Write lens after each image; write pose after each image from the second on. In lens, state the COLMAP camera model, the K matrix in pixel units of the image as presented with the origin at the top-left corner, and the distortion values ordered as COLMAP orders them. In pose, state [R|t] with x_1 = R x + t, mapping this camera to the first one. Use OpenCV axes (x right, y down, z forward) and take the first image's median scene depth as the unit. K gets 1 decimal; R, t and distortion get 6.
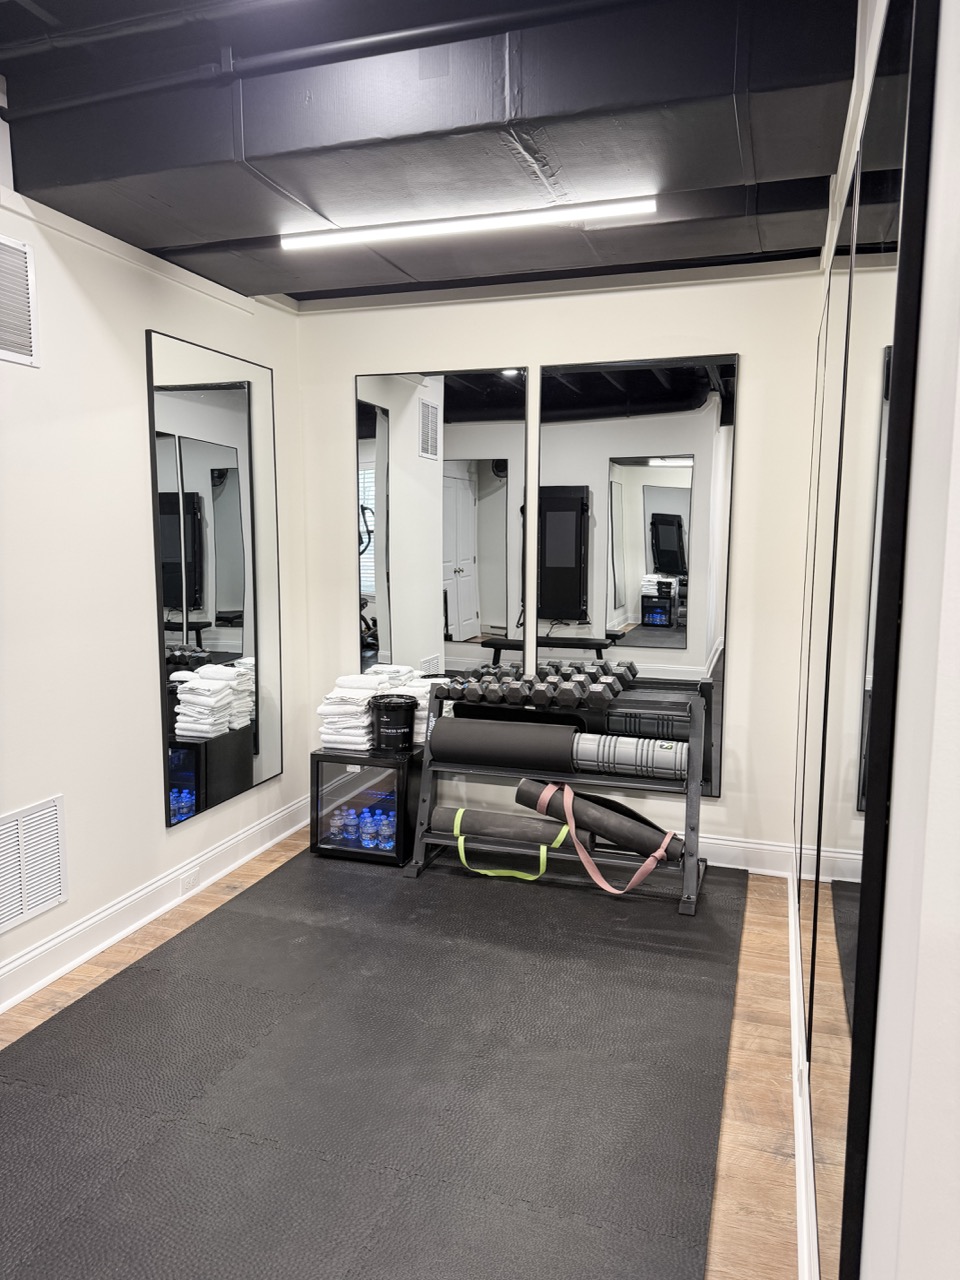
lens RADIAL K [[901.3, 0, 493.4], [0, 901.3, 642.7], [0, 0, 1]] dist [0.059681, -0.062915]
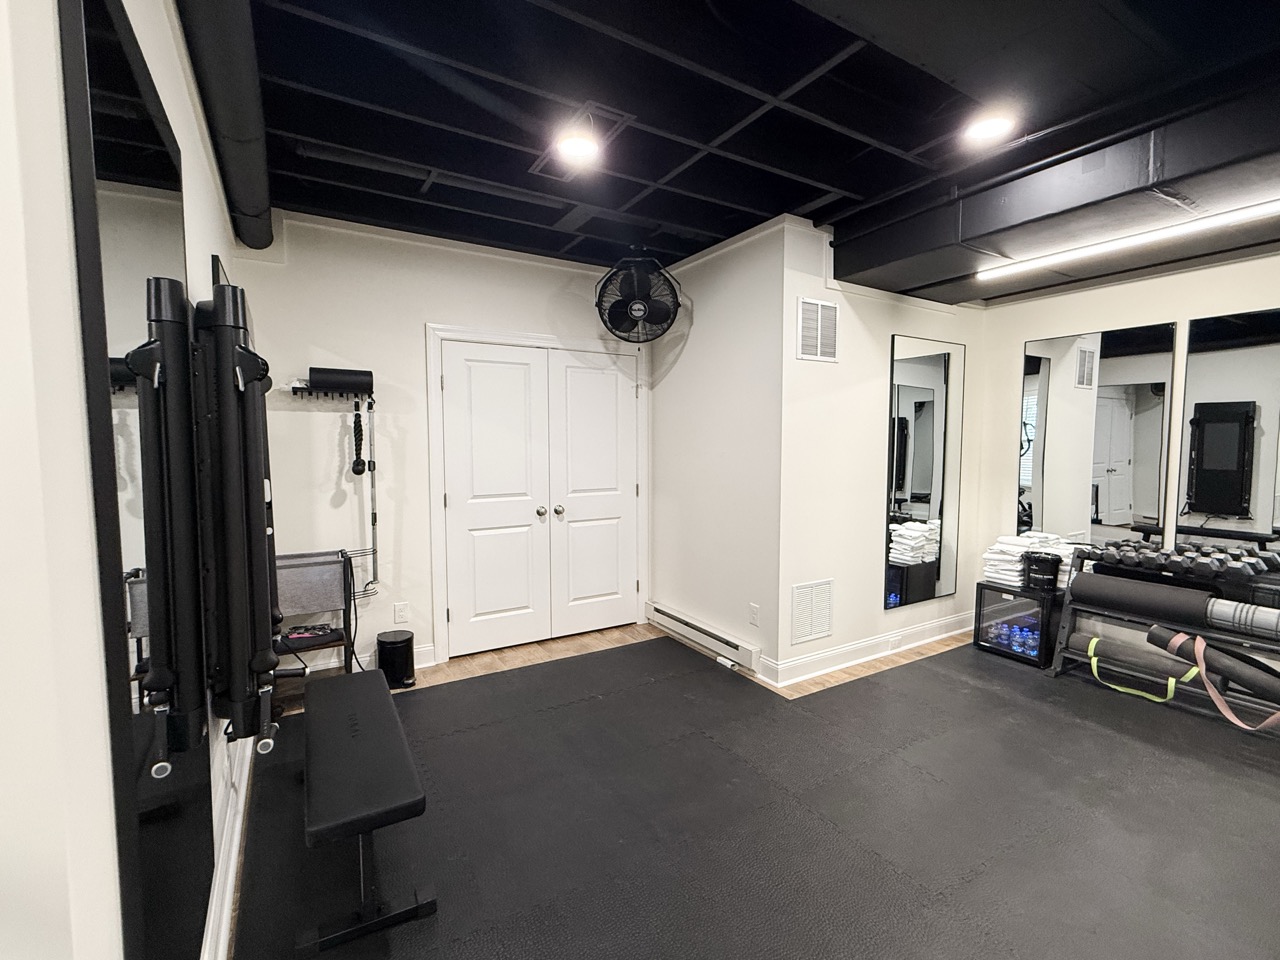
lens RADIAL K [[581.3, 0, 640.6], [0, 581.3, 481.1], [0, 0, 1]] dist [0.001162, -0.000545]
pose [[0.748952, 0.039843, -0.661425, 0.023856], [-0.075203, 0.996852, -0.025107, 0.016610], [0.658343, 0.068545, 0.749591, -0.172495]]
